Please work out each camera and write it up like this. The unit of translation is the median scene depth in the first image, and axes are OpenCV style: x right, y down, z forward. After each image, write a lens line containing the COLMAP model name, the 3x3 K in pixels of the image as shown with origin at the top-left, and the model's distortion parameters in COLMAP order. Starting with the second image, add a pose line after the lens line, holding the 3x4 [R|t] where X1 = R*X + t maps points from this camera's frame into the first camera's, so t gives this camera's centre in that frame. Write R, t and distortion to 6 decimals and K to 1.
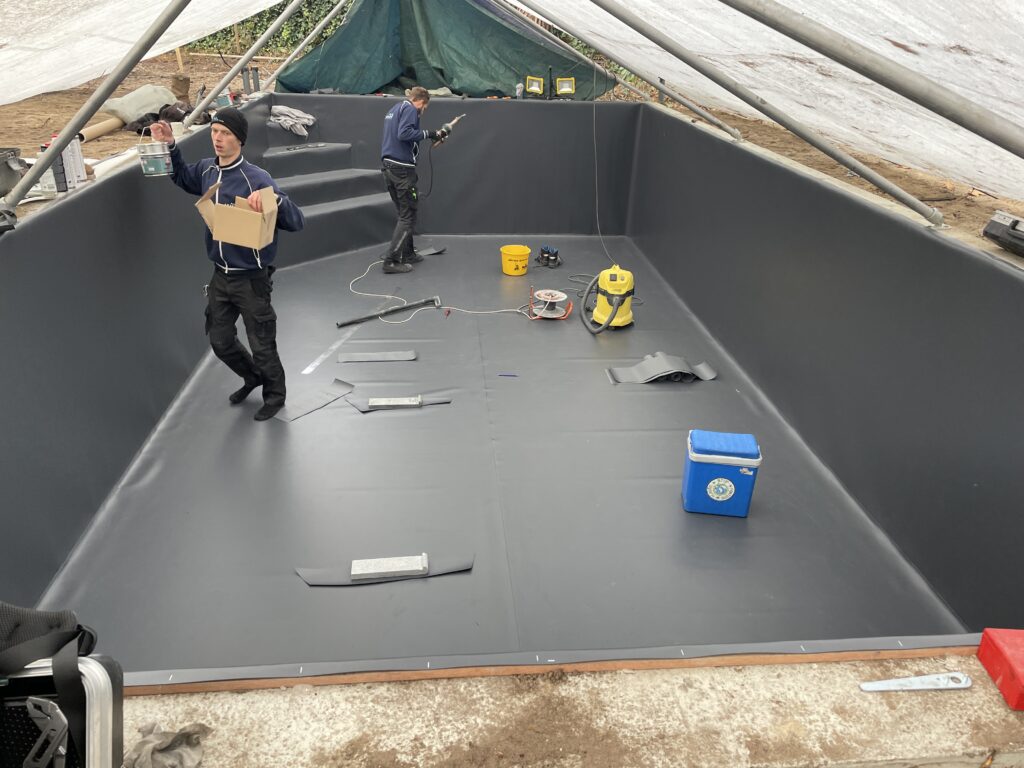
lens RADIAL K [[793.9, 0, 512.0], [0, 793.9, 380.9], [0, 0, 1]] dist [-0.008744, -0.003427]
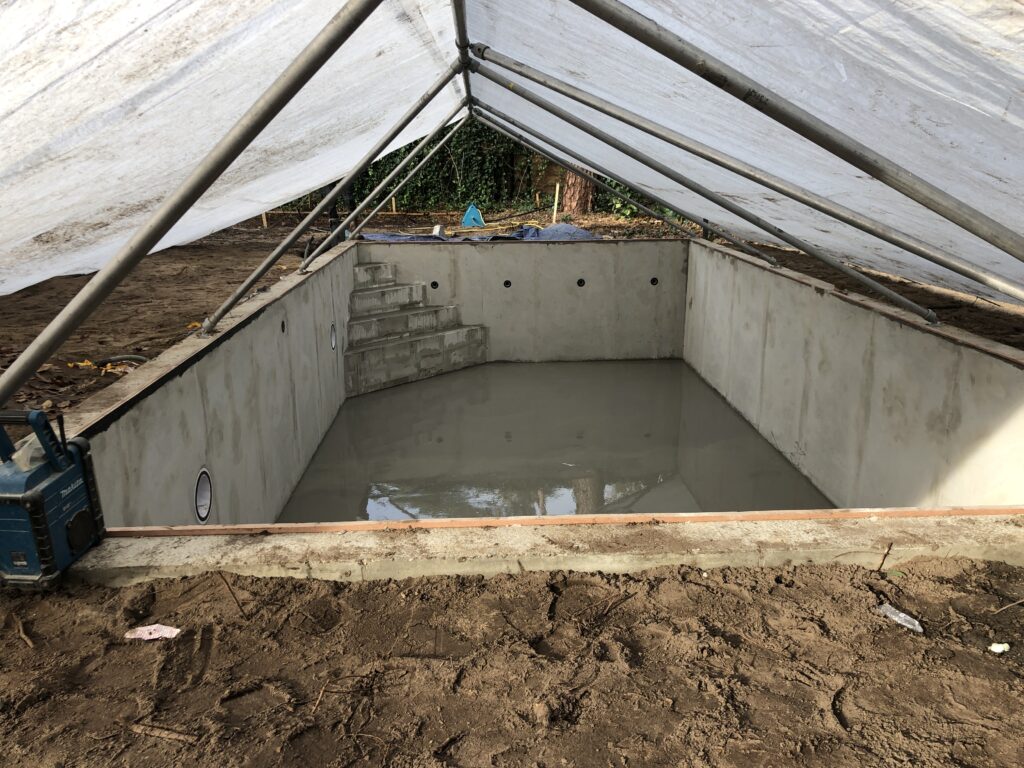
lens RADIAL K [[836.5, 0, 512.8], [0, 836.5, 385.8], [0, 0, 1]] dist [0.001238, 0.002186]
pose [[0.998222, -0.024861, -0.054164, -0.029141], [0.015131, 0.984779, -0.173153, 0.064648], [0.057645, 0.172026, 0.983404, -0.167223]]
